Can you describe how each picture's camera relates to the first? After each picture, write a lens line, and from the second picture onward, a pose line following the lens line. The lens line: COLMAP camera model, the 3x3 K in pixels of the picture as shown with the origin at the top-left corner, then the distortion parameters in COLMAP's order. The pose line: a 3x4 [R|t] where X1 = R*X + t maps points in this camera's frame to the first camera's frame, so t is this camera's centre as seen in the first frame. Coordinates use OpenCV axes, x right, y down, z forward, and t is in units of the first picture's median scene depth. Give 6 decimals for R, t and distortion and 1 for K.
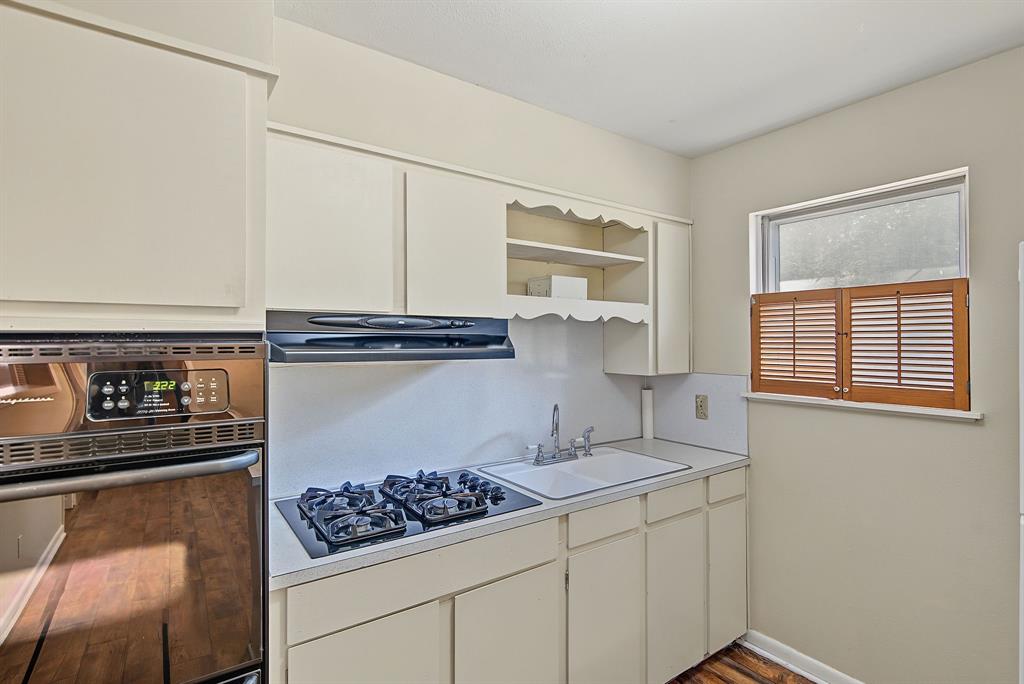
lens RADIAL K [[495.3, 0, 513.7], [0, 495.3, 336.6], [0, 0, 1]] dist [-0.000297, -0.000125]
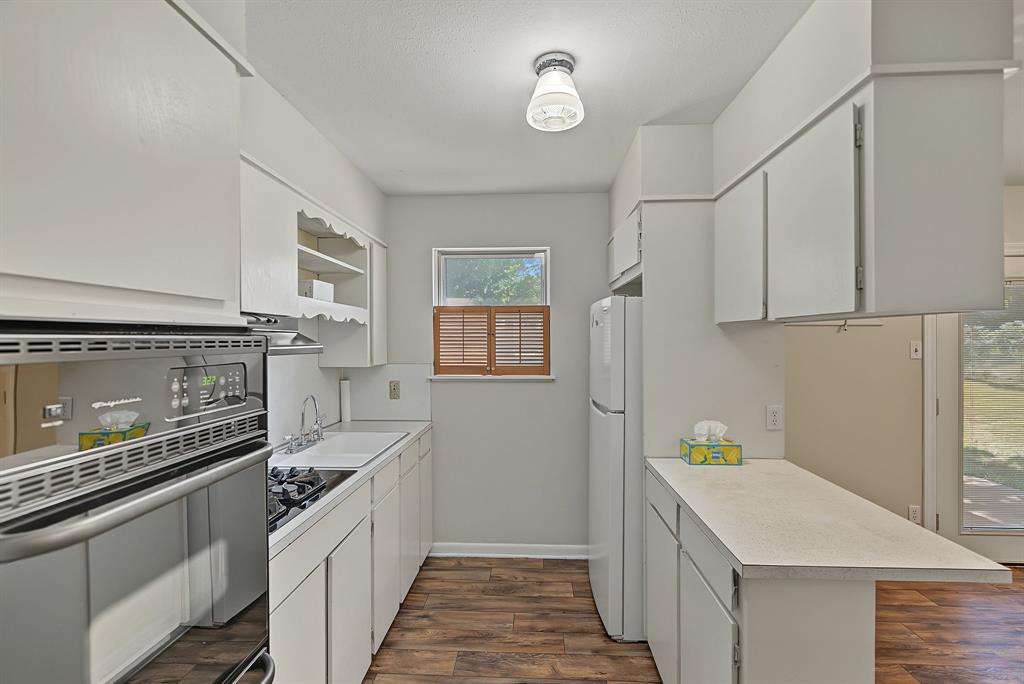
lens RADIAL K [[475.7, 0, 512.0], [0, 475.7, 342.0], [0, 0, 1]] dist [0.000102, -0.000019]
pose [[0.619675, -0.003159, 0.784852, -0.541081], [-0.005036, 0.999955, 0.008000, 0.006894], [-0.784842, -0.008910, 0.619632, -0.016785]]
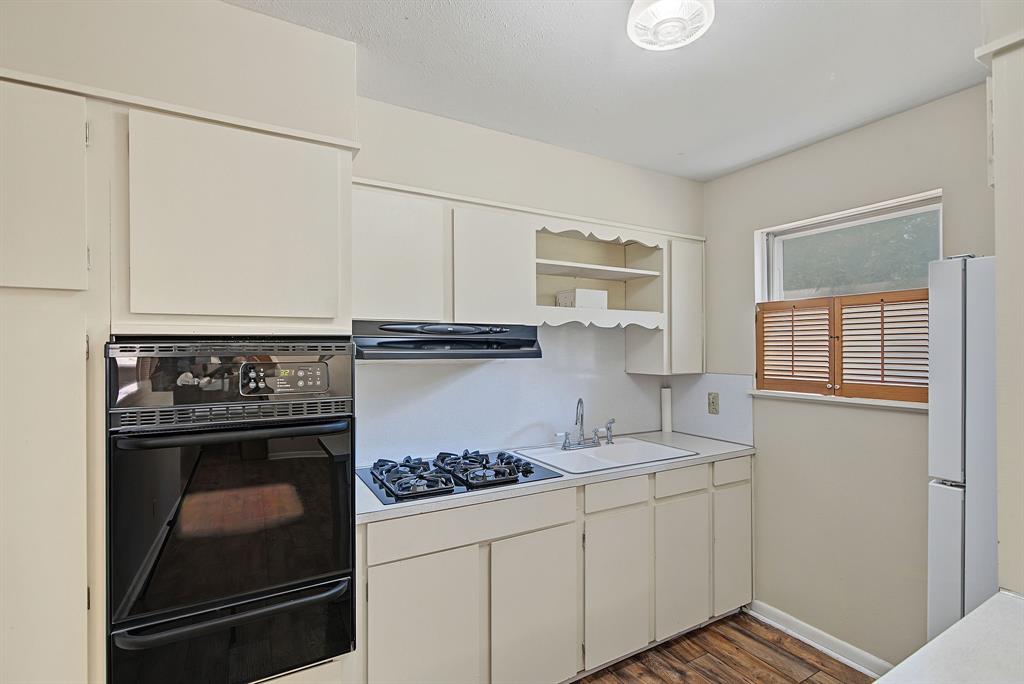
lens RADIAL K [[476.6, 0, 513.6], [0, 476.6, 345.9], [0, 0, 1]] dist [0.000187, -0.000028]
pose [[0.995271, -0.002011, -0.097120, 0.043733], [0.002374, 0.999991, 0.003620, 0.008755], [0.097112, -0.003833, 0.995266, -0.160825]]
